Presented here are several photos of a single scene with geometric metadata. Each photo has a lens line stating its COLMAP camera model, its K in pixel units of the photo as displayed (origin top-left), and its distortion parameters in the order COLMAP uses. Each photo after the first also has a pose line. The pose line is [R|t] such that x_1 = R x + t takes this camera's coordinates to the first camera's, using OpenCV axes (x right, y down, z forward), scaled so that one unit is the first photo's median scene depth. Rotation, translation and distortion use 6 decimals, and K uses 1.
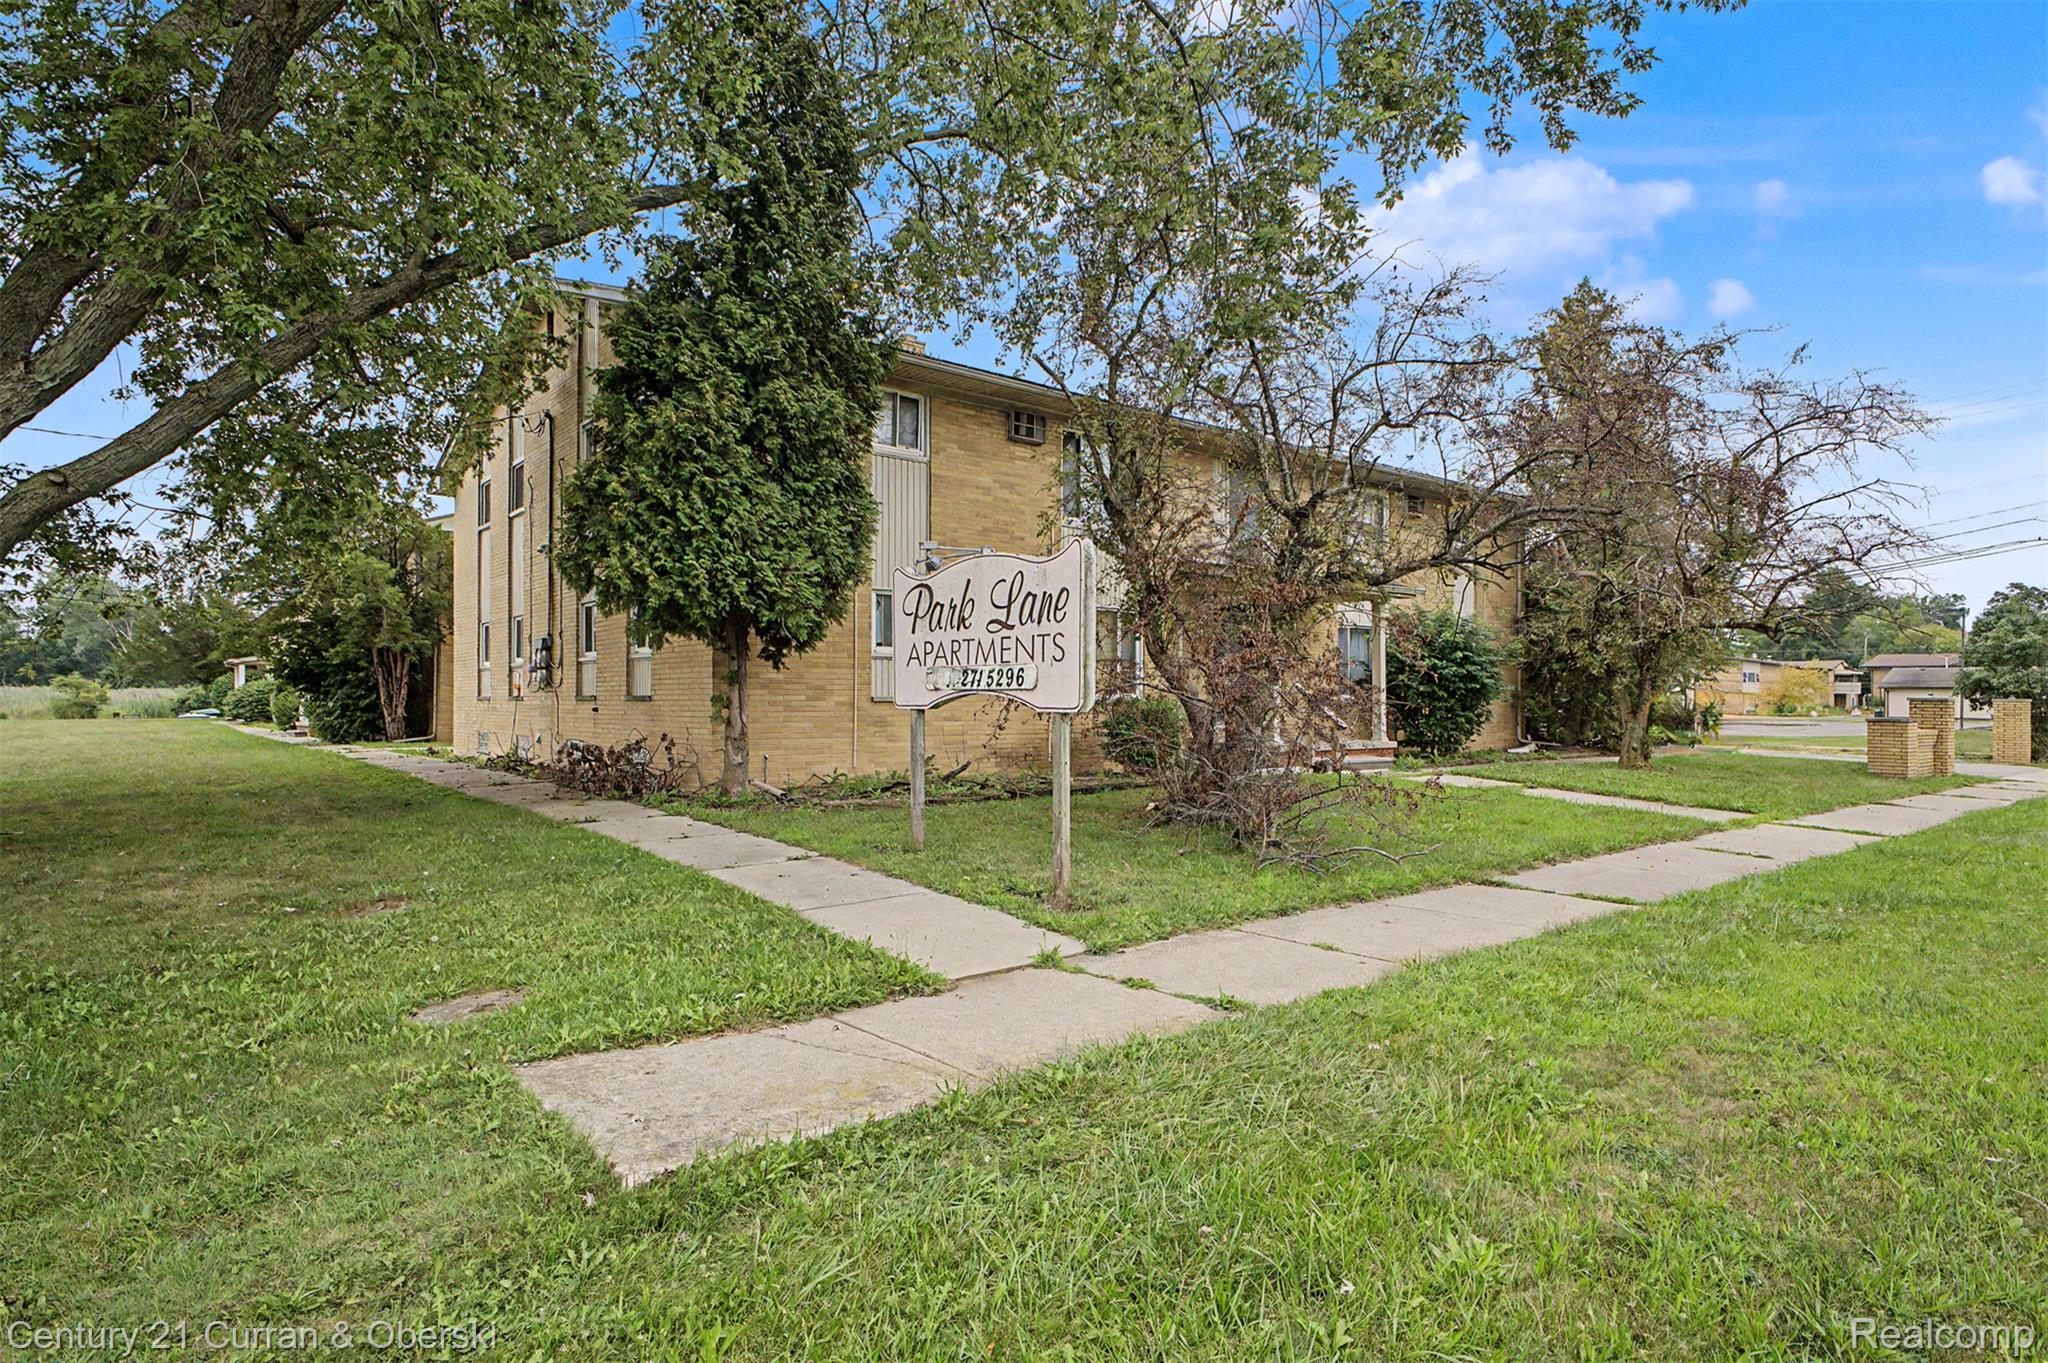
lens RADIAL K [[1238.8, 0, 978.6], [0, 1238.8, 676.7], [0, 0, 1]] dist [0.027089, -0.008288]
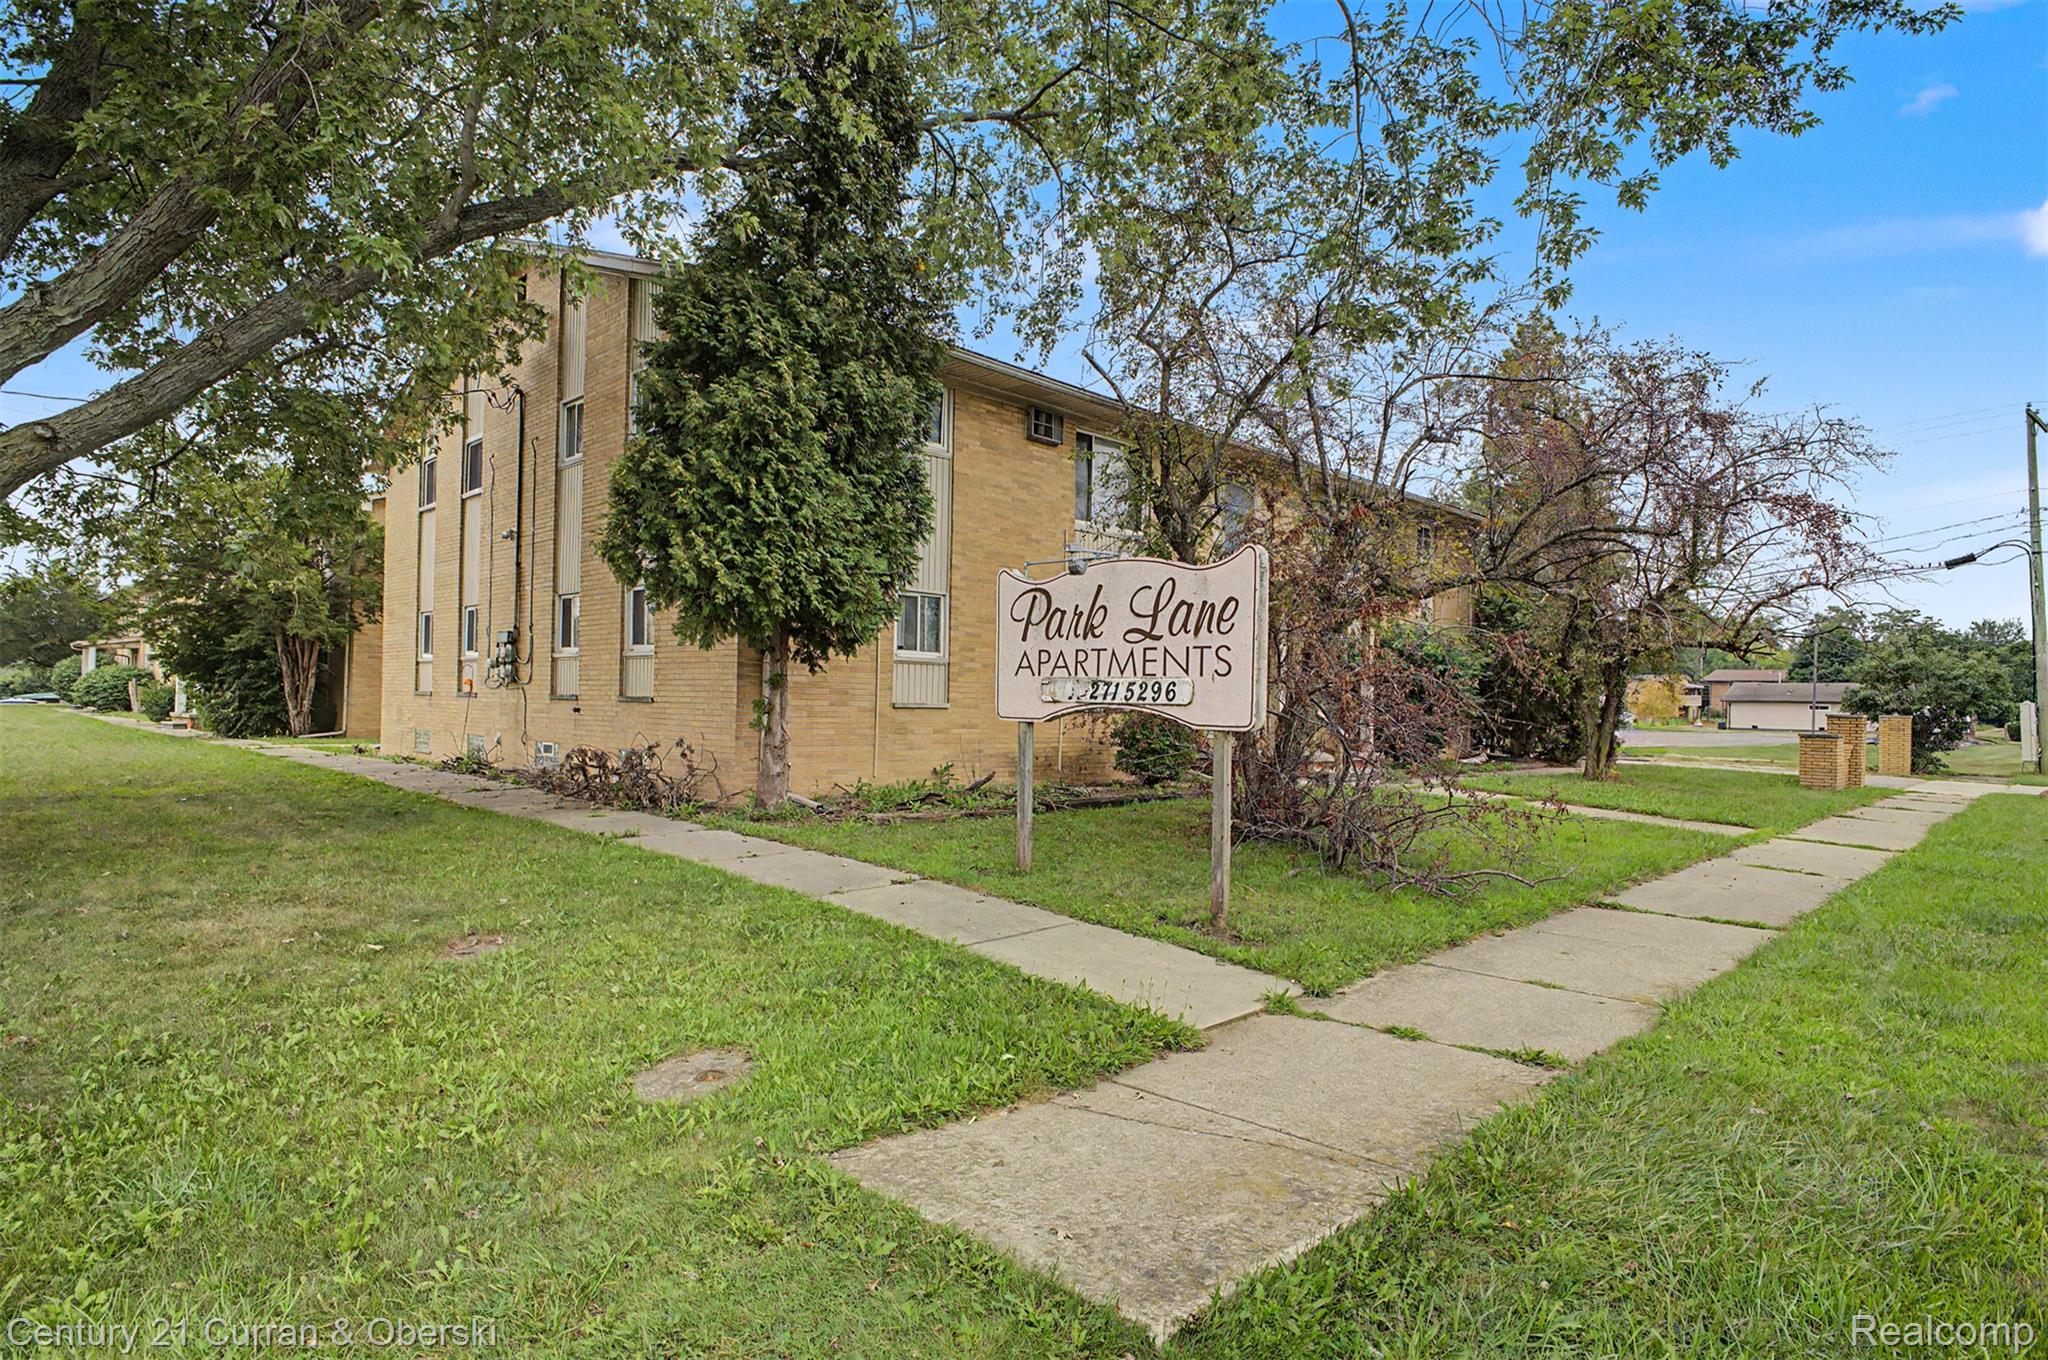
lens RADIAL K [[1238.8, 0, 1025.2], [0, 1238.8, 679.2], [0, 0, 1]] dist [0.027089, -0.008288]
pose [[0.992984, 0.018232, 0.116832, -0.124207], [-0.018541, 0.999827, 0.001562, -0.005562], [-0.116783, -0.003717, 0.993151, 0.054187]]
